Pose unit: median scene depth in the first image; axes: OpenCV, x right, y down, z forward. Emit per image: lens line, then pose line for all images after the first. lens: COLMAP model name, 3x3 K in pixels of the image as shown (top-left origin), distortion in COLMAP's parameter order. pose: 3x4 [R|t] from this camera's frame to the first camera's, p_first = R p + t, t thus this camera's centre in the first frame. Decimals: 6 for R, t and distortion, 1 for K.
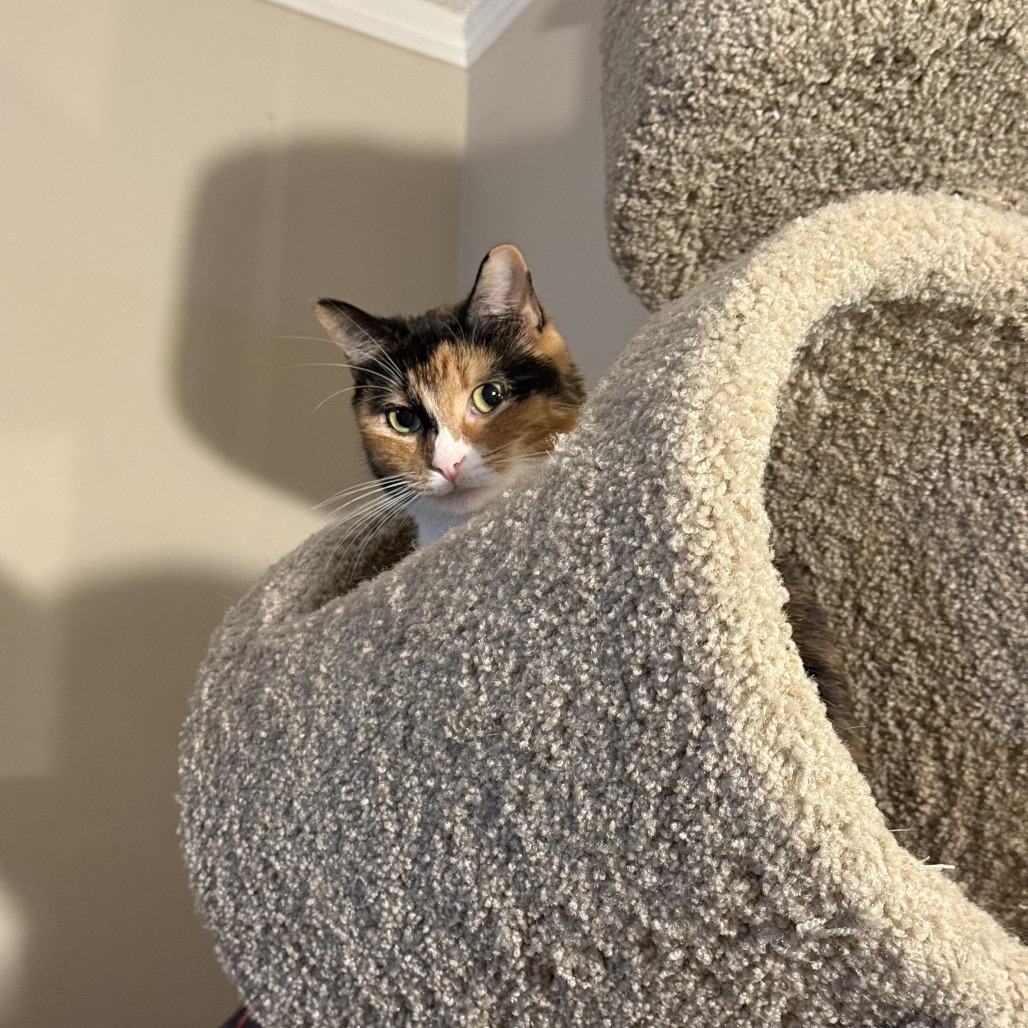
lens RADIAL K [[2101.6, 0, 513.7], [0, 2101.6, 514.1], [0, 0, 1]] dist [0.255594, 0.000000]
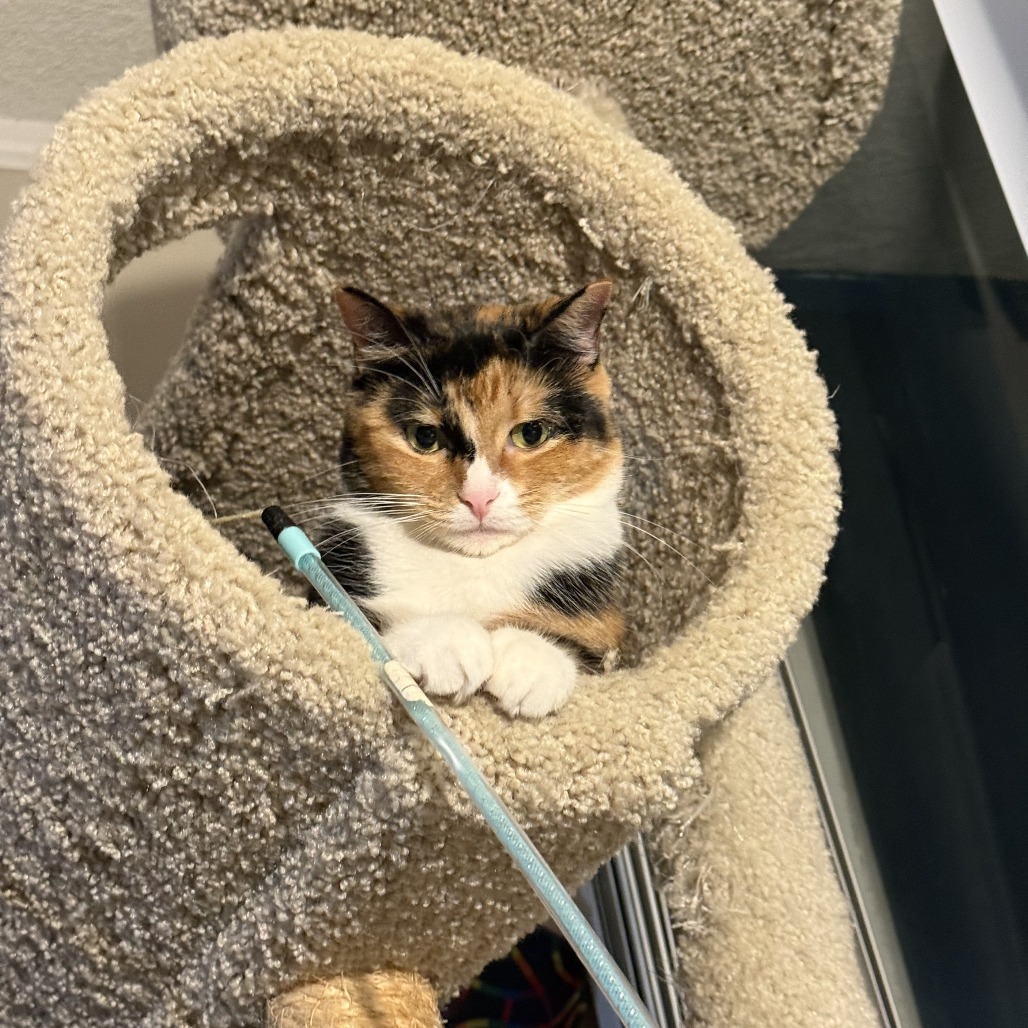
lens RADIAL K [[2101.6, 0, 515.4], [0, 2101.6, 513.9], [0, 0, 1]] dist [0.255594, 0.000000]
pose [[0.962218, -0.254552, -0.096642, 0.313247], [0.242199, 0.962354, -0.123345, 0.211956], [0.124402, 0.095278, 0.987647, 0.010642]]
